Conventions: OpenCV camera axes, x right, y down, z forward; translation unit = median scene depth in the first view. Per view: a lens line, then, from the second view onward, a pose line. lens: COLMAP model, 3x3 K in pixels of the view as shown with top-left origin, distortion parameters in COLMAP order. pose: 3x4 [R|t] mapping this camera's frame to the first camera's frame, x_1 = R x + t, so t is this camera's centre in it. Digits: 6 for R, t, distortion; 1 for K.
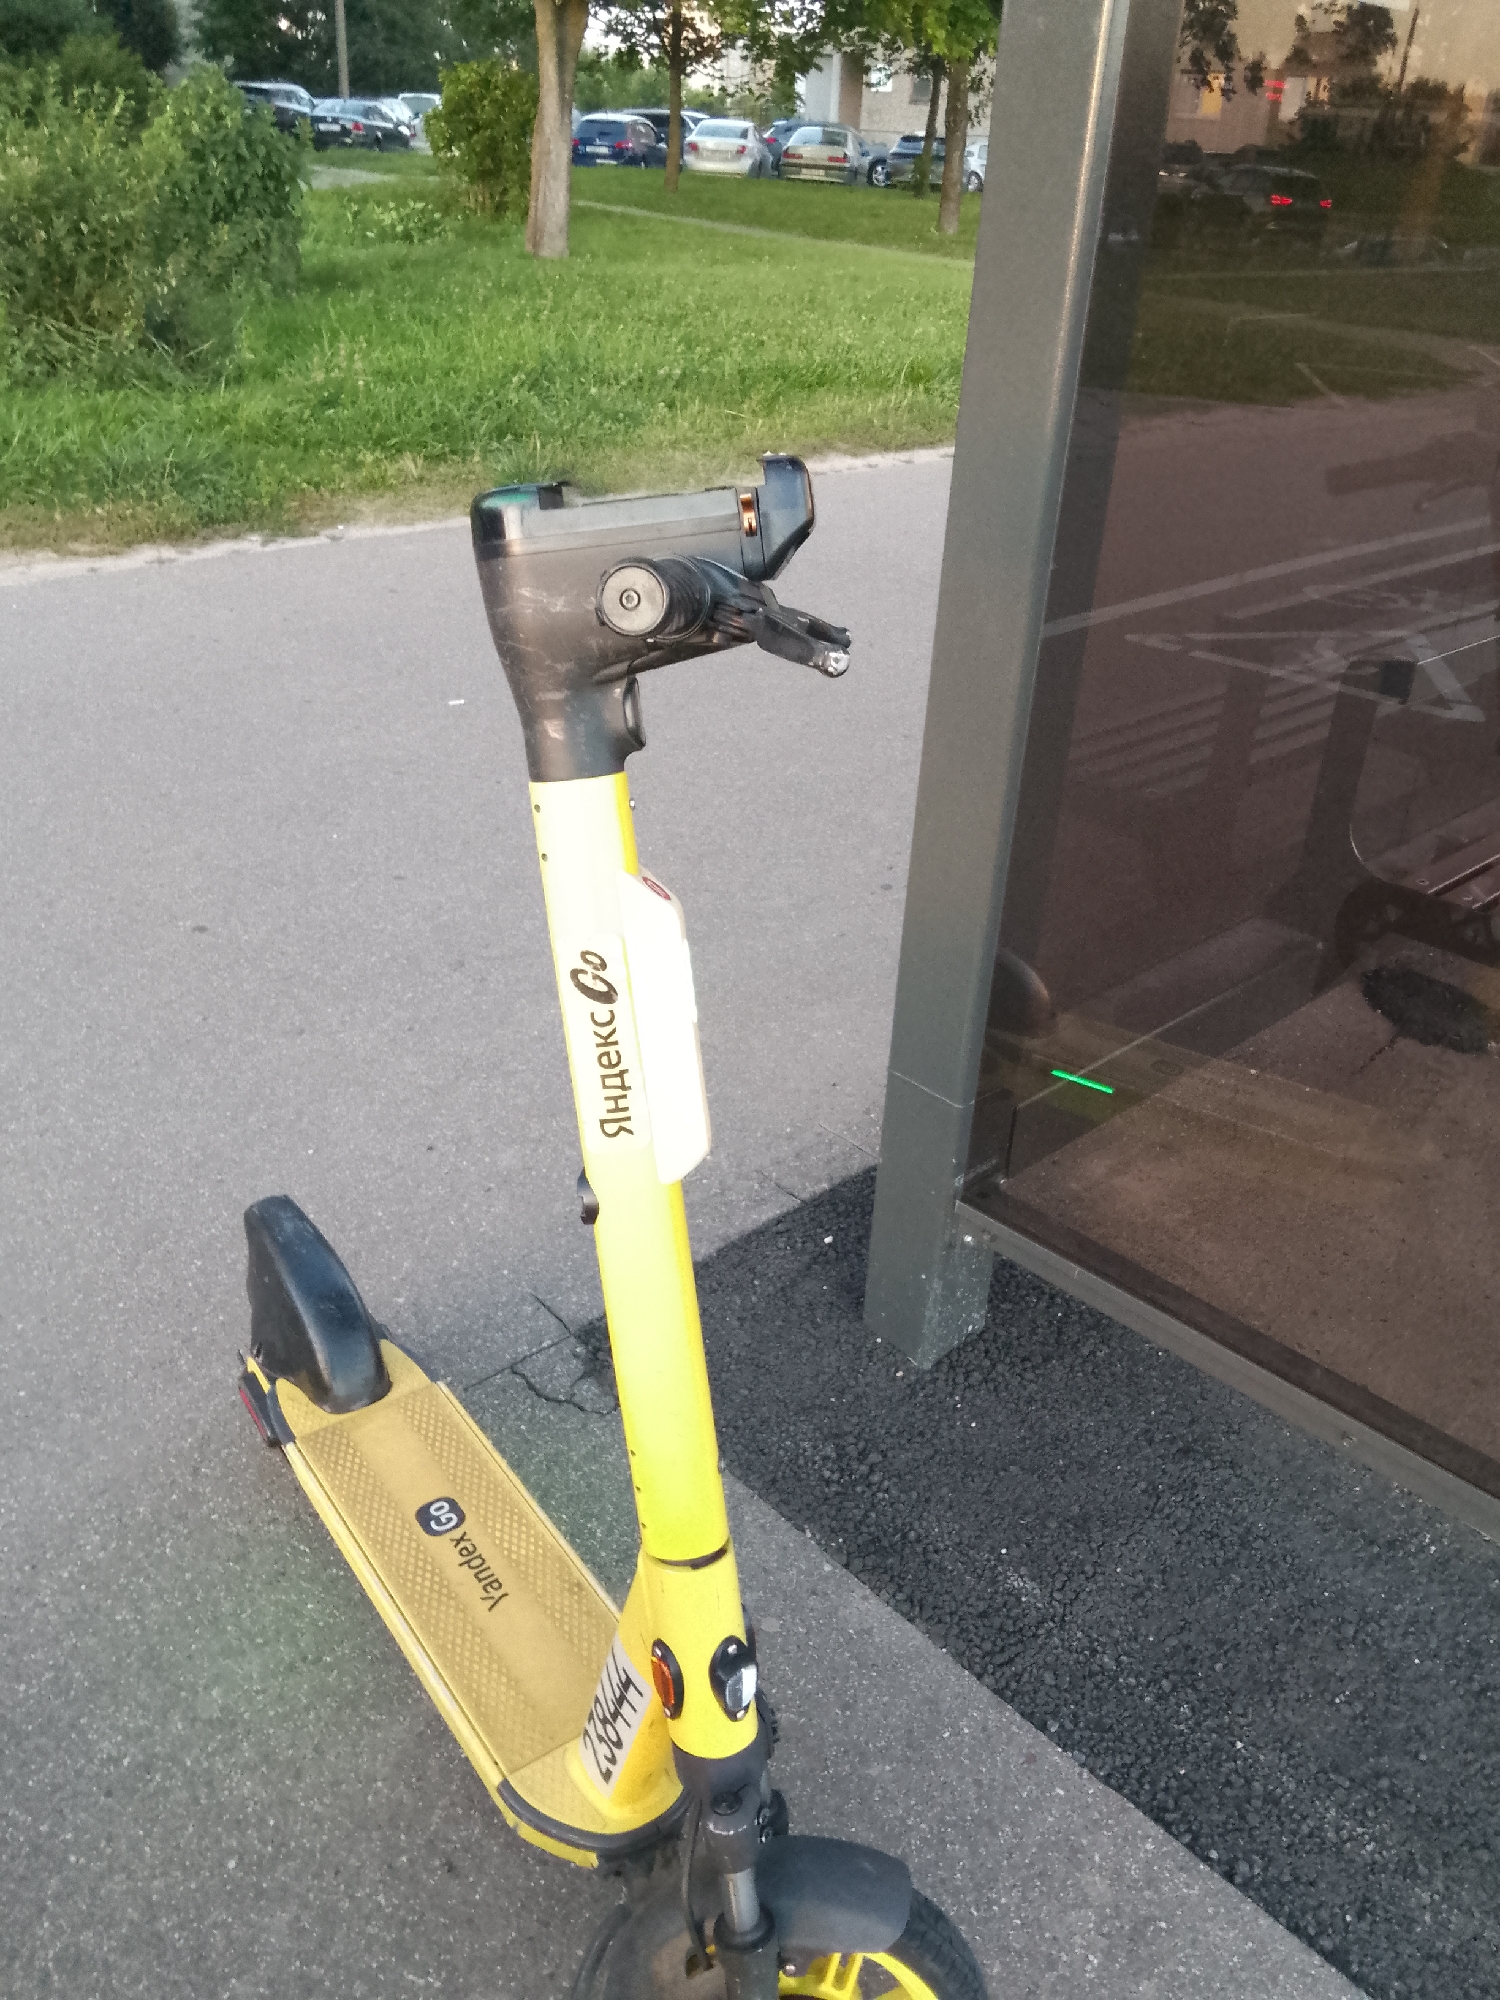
lens RADIAL K [[1535.5, 0, 741.1], [0, 1535.5, 962.0], [0, 0, 1]] dist [0.009656, -0.054142]
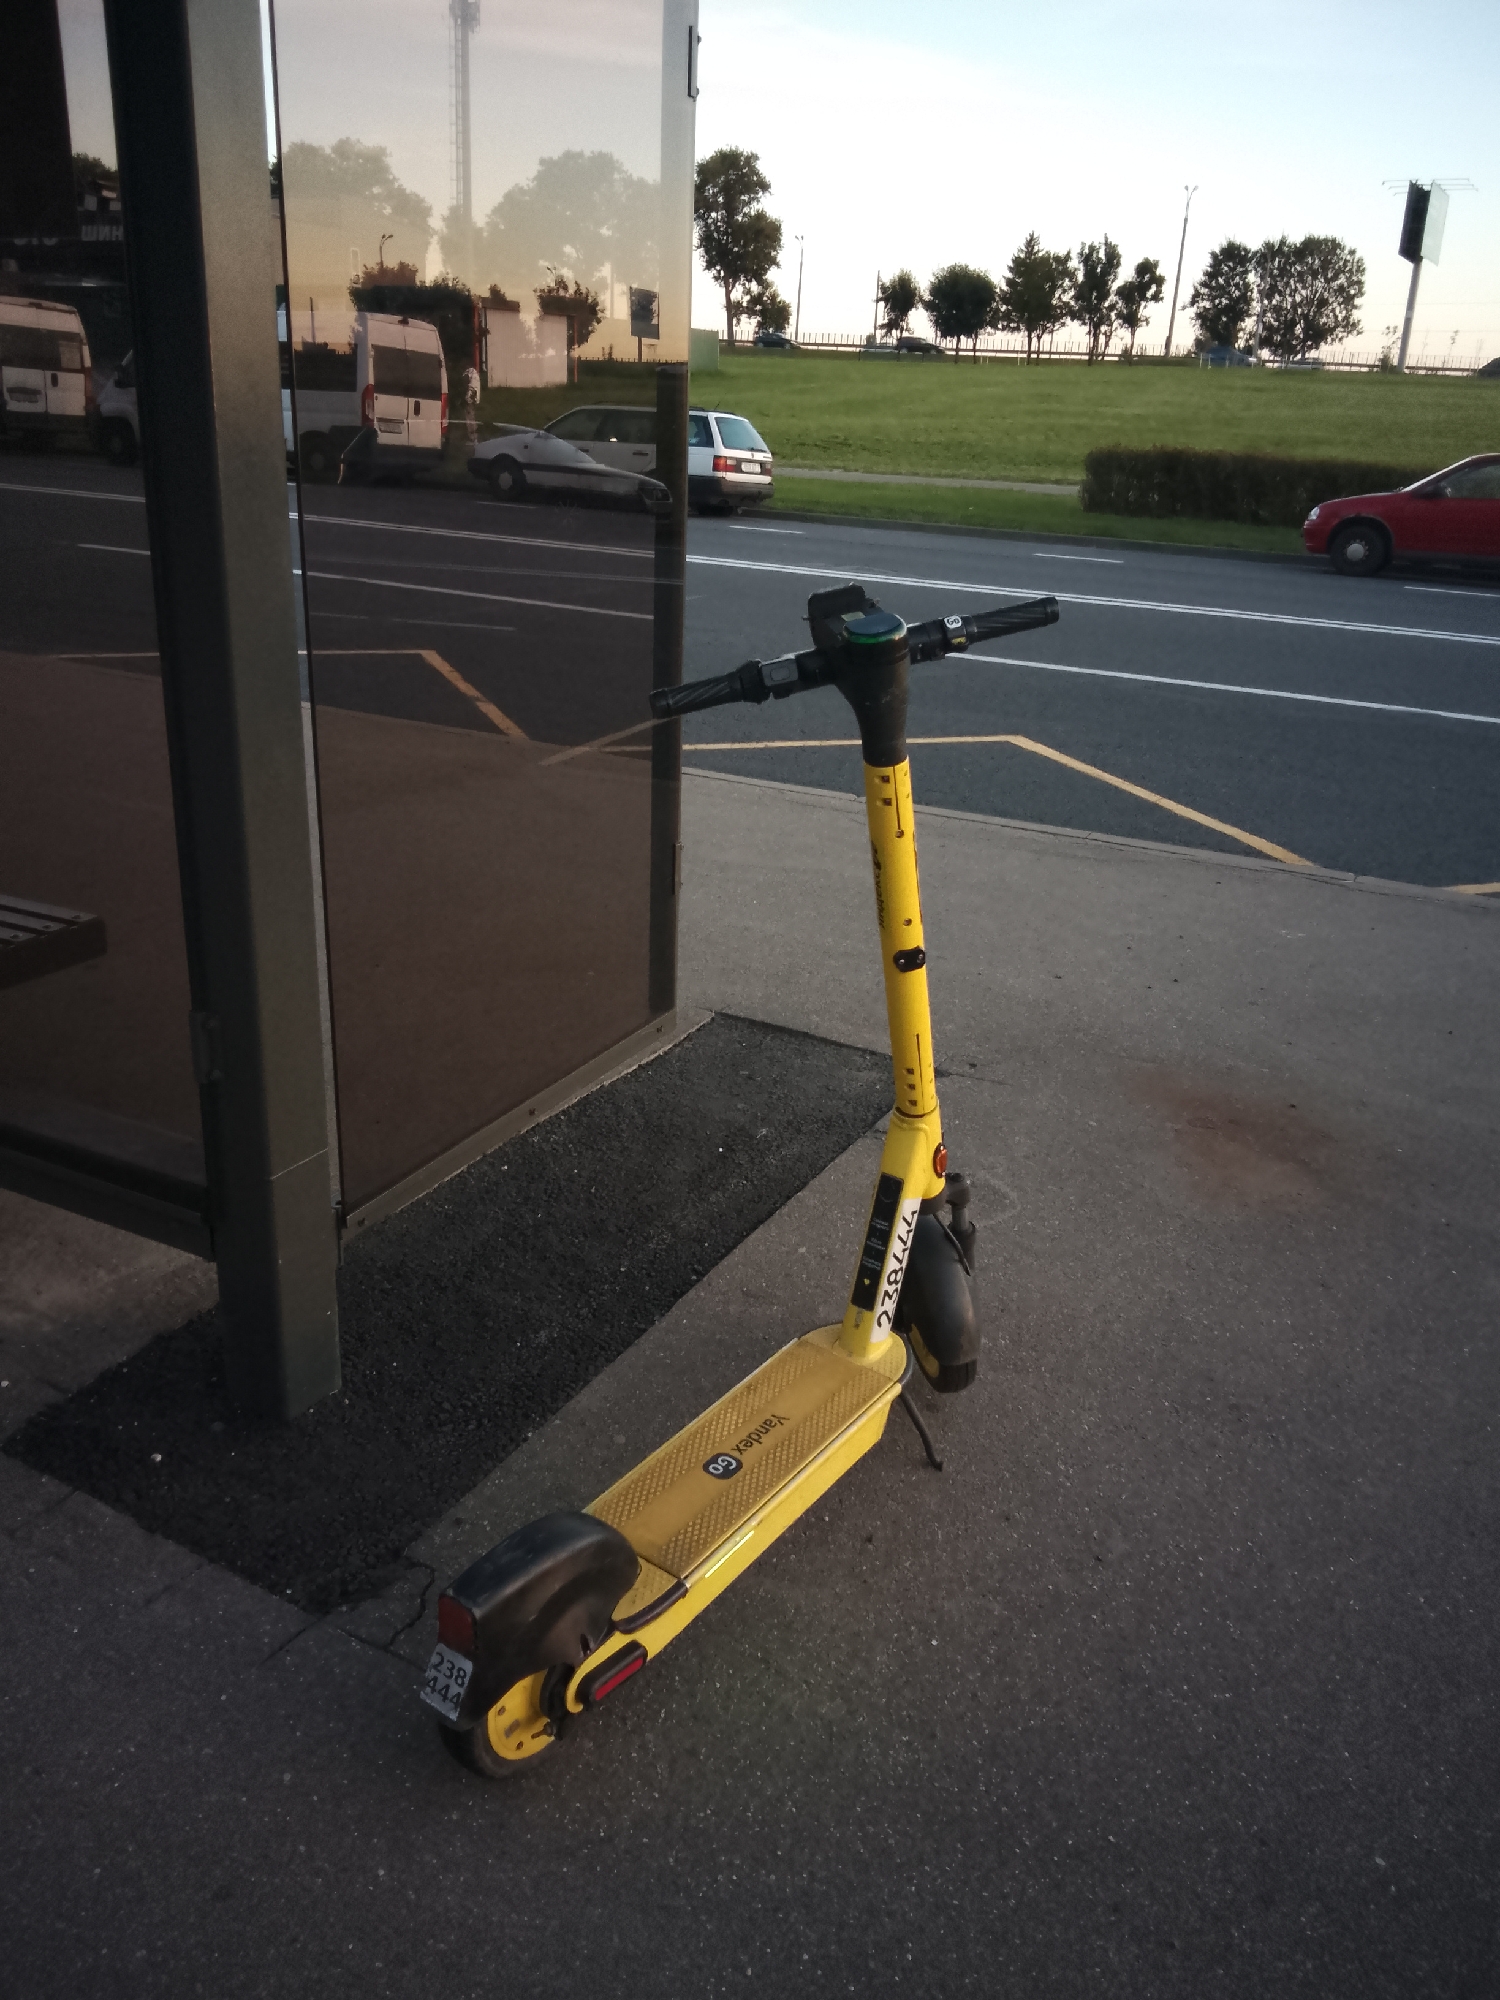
lens RADIAL K [[1535.5, 0, 741.1], [0, 1535.5, 962.0], [0, 0, 1]] dist [0.009656, -0.054142]
pose [[-0.311014, -0.372851, 0.874215, -1.014165], [0.372521, 0.798407, 0.473048, -0.500446], [-0.874356, 0.472789, -0.109421, 0.810016]]
